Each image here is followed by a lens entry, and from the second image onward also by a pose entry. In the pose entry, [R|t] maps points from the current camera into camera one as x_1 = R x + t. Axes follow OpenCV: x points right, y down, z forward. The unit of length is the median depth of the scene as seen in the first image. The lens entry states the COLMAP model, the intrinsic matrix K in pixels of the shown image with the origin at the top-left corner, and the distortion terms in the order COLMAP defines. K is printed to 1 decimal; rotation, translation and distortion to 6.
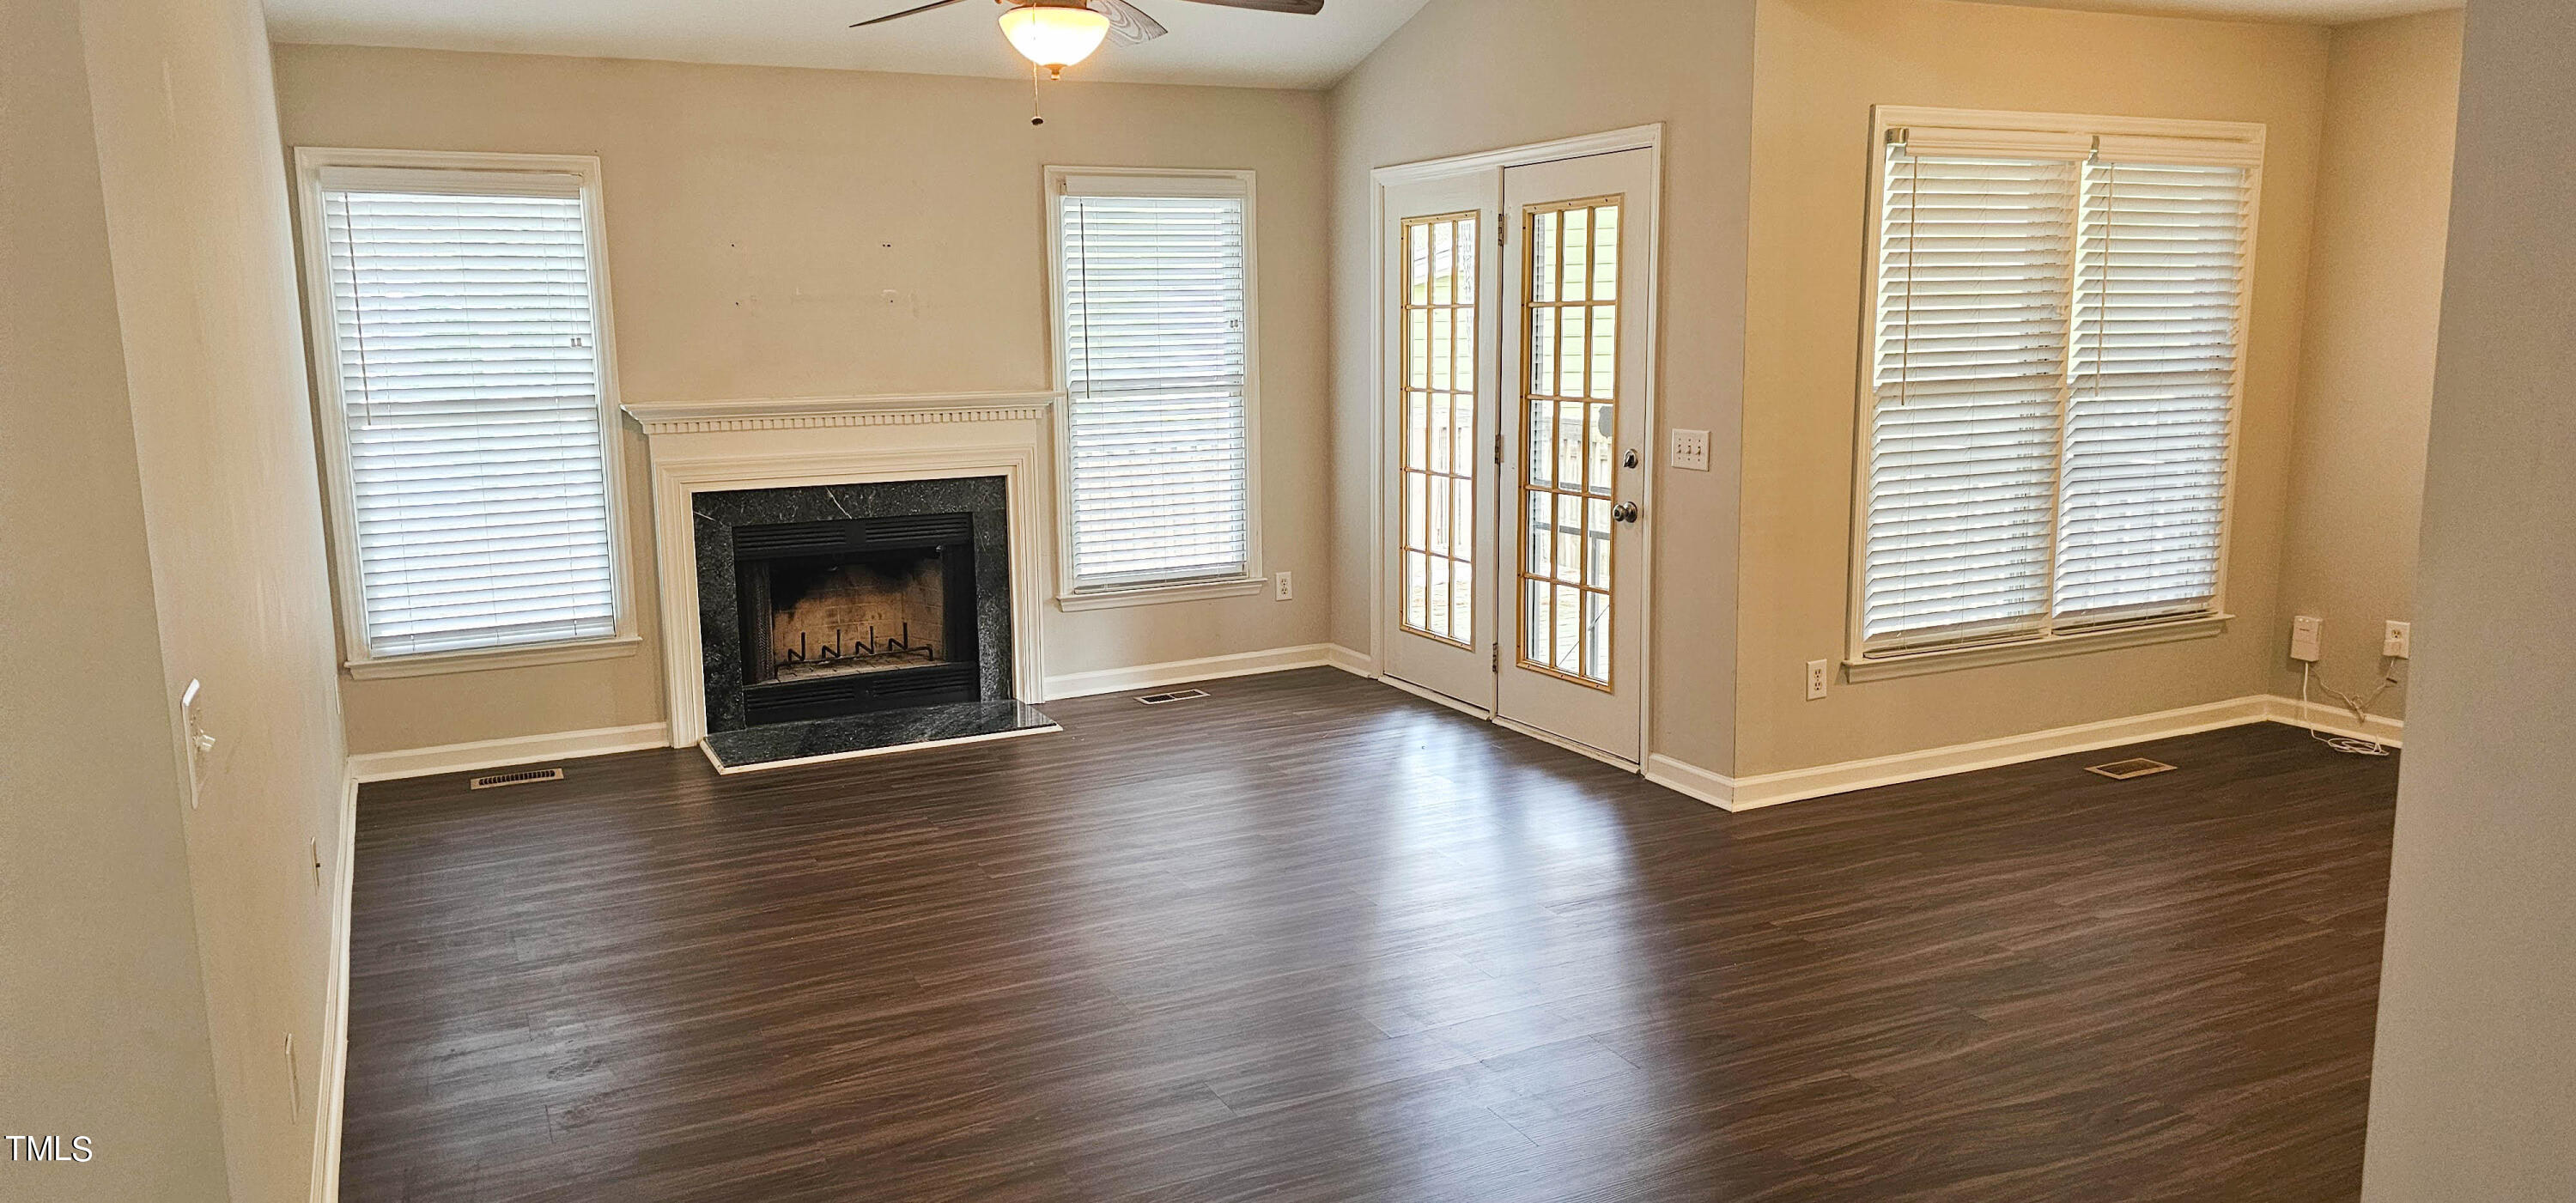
lens RADIAL K [[1694.7, 0, 1265.1], [0, 1694.7, 591.2], [0, 0, 1]] dist [0.057953, -0.024909]
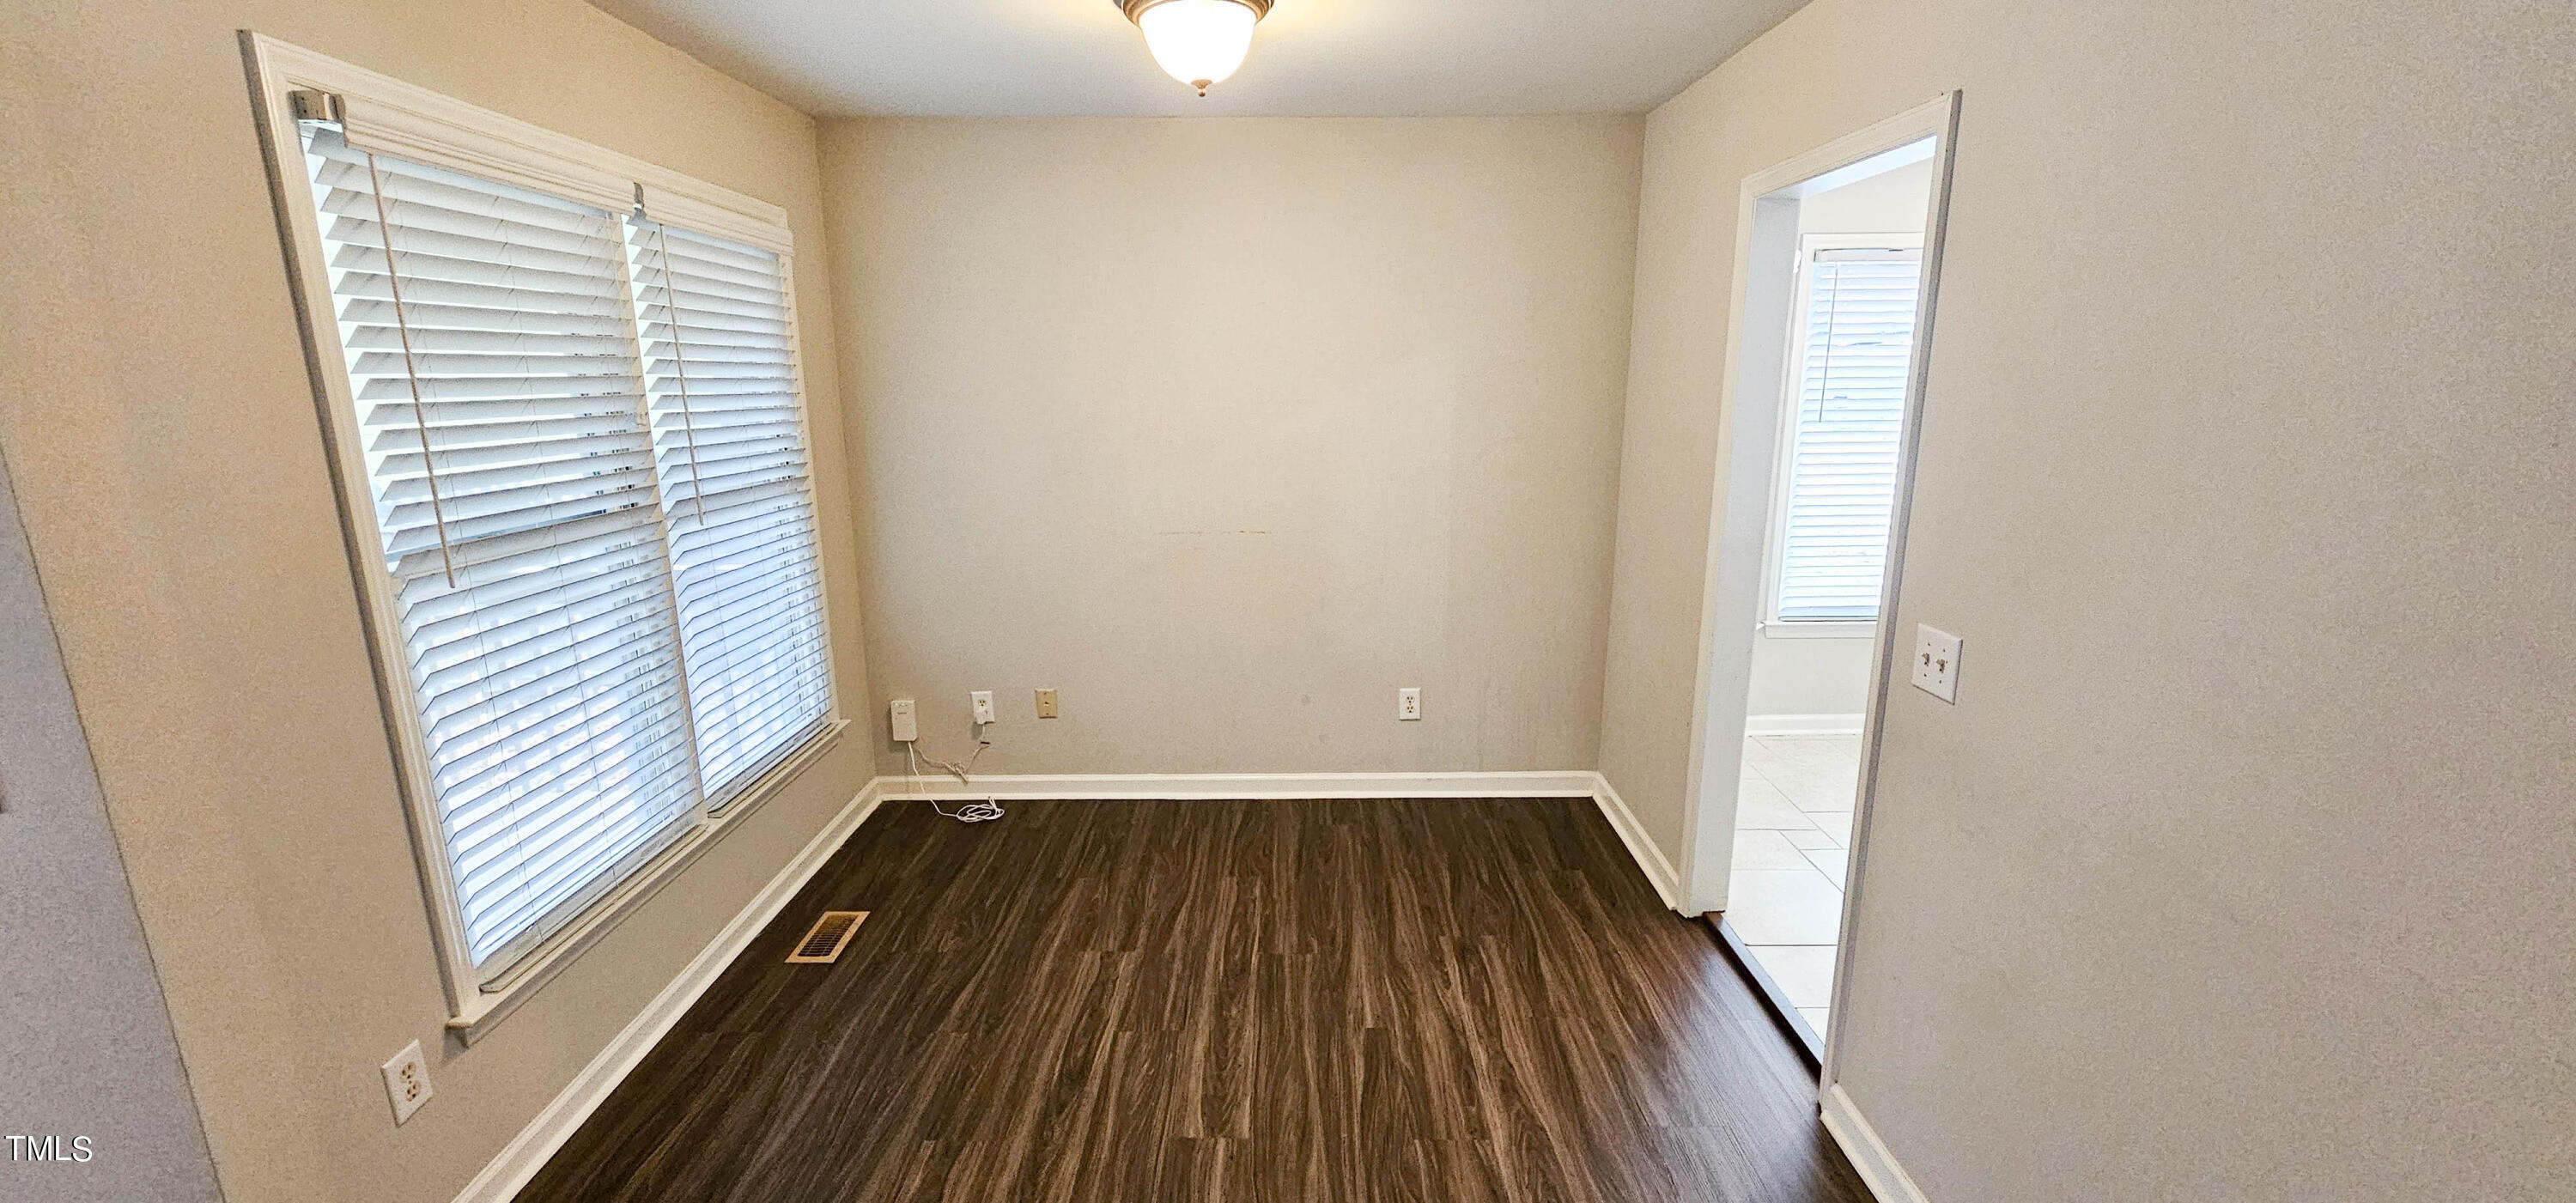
lens RADIAL K [[1061.1, 0, 1289.1], [0, 1061.1, 621.1], [0, 0, 1]] dist [0.000450, 0.000821]
pose [[0.441390, -0.196349, 0.875570, 0.158381], [0.147735, 0.978352, 0.144922, -0.098074], [-0.885070, 0.065385, 0.460842, 0.518144]]
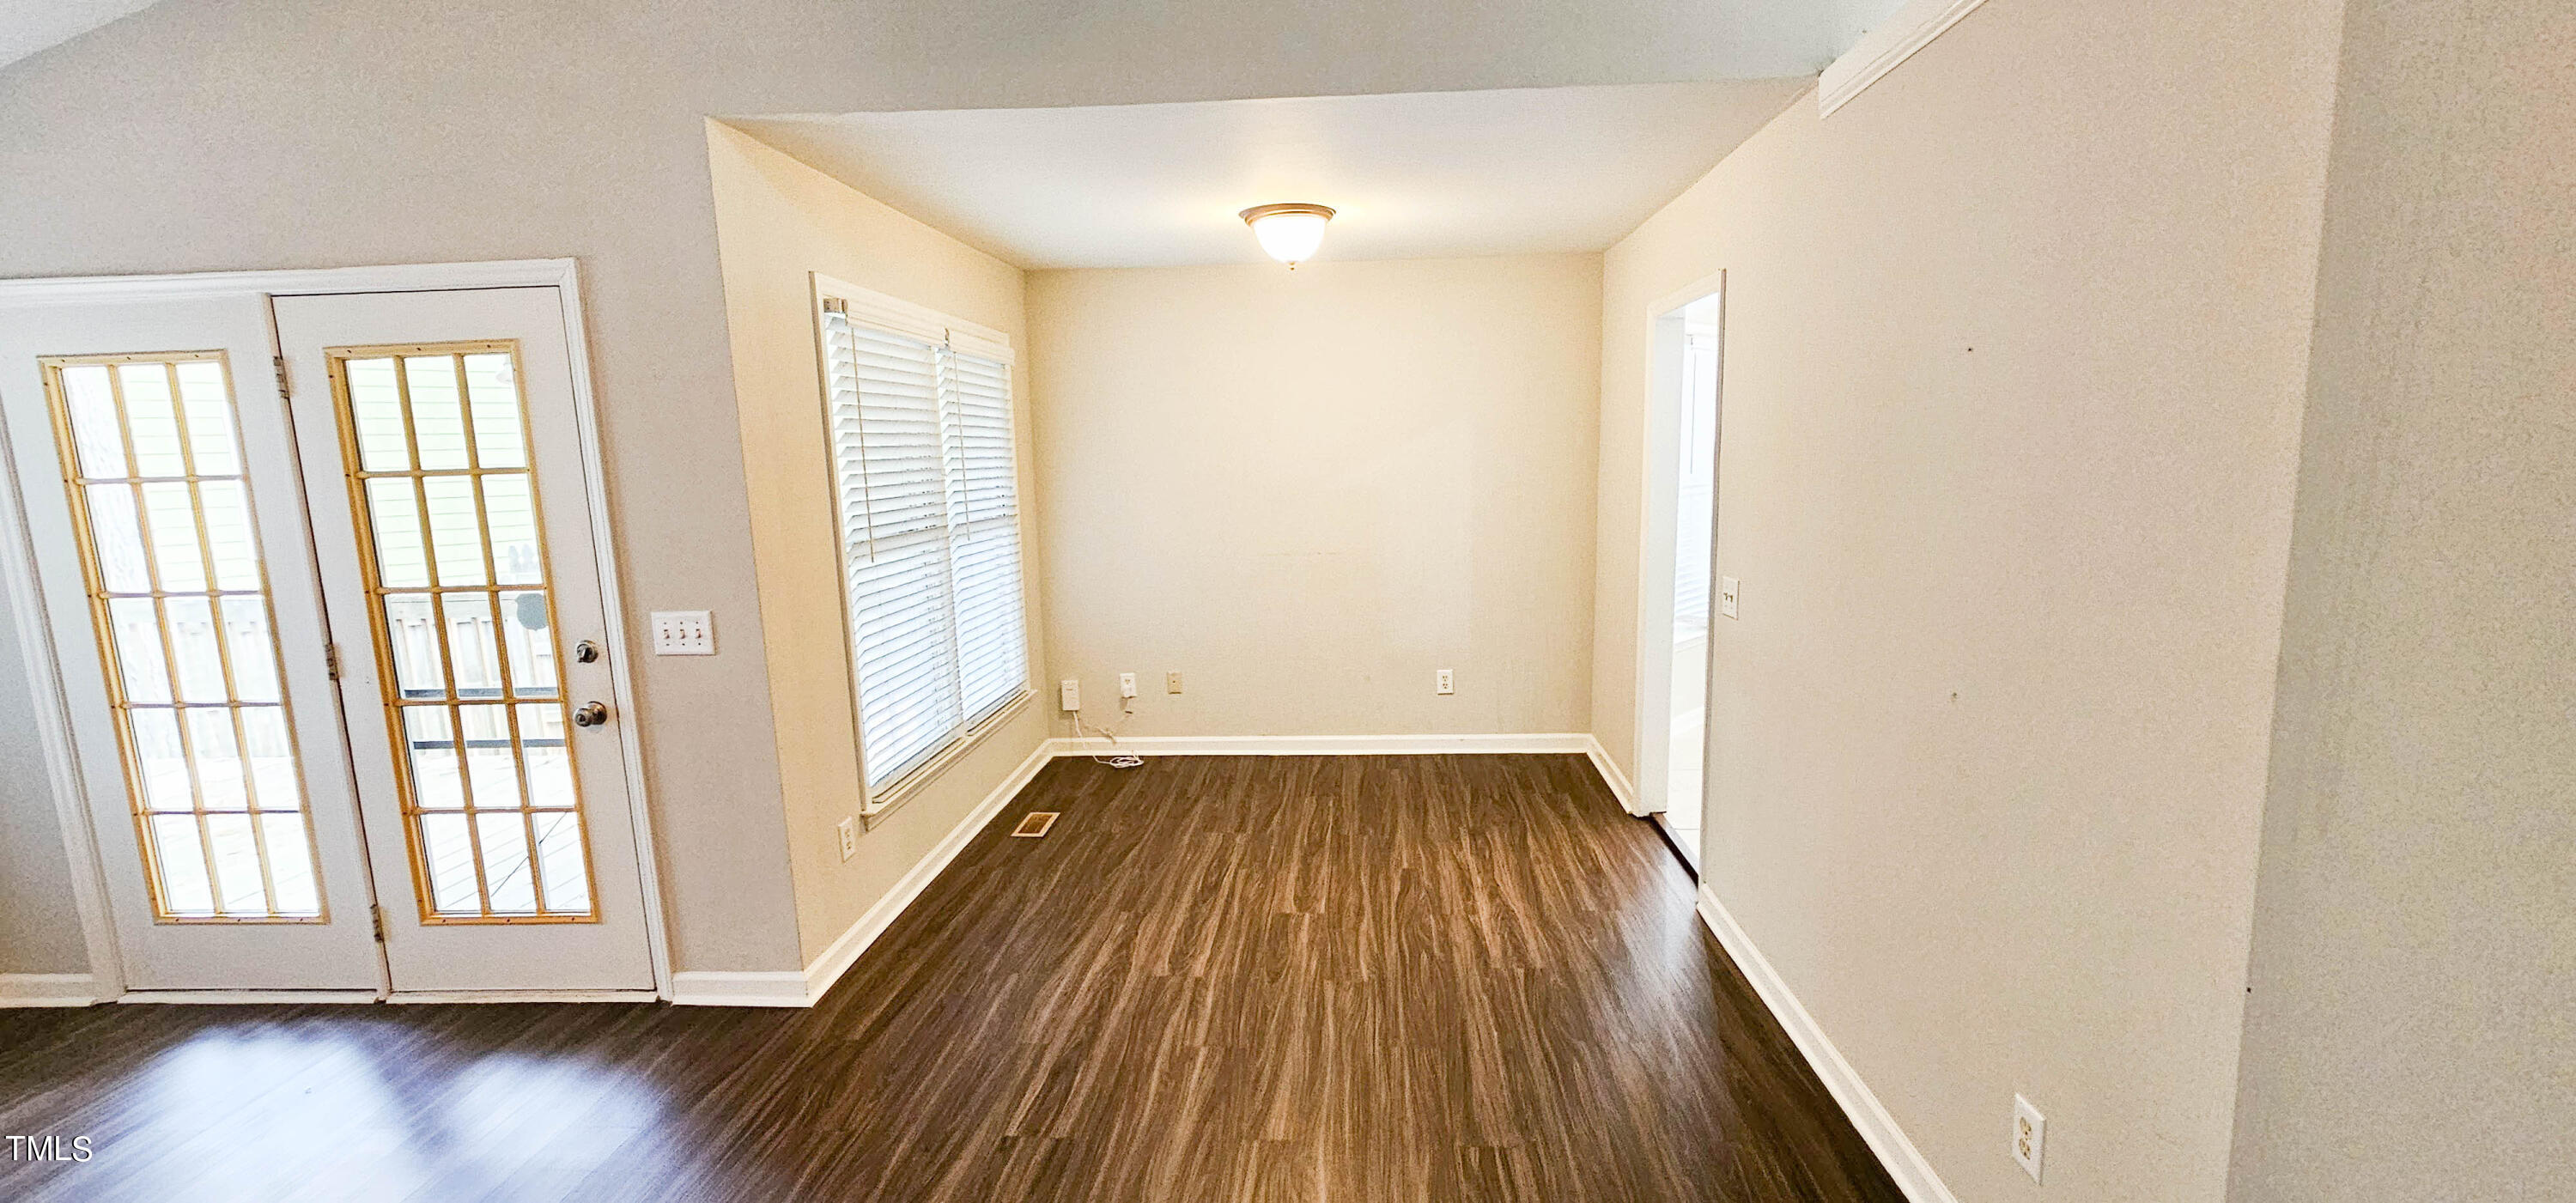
lens RADIAL K [[1061.1, 0, 1298.6], [0, 1061.1, 614.8], [0, 0, 1]] dist [0.000450, 0.000821]
pose [[0.495469, -0.136449, 0.857842, -0.058947], [0.159502, 0.985084, 0.064564, -0.070125], [-0.853856, 0.104838, 0.509842, 0.402494]]
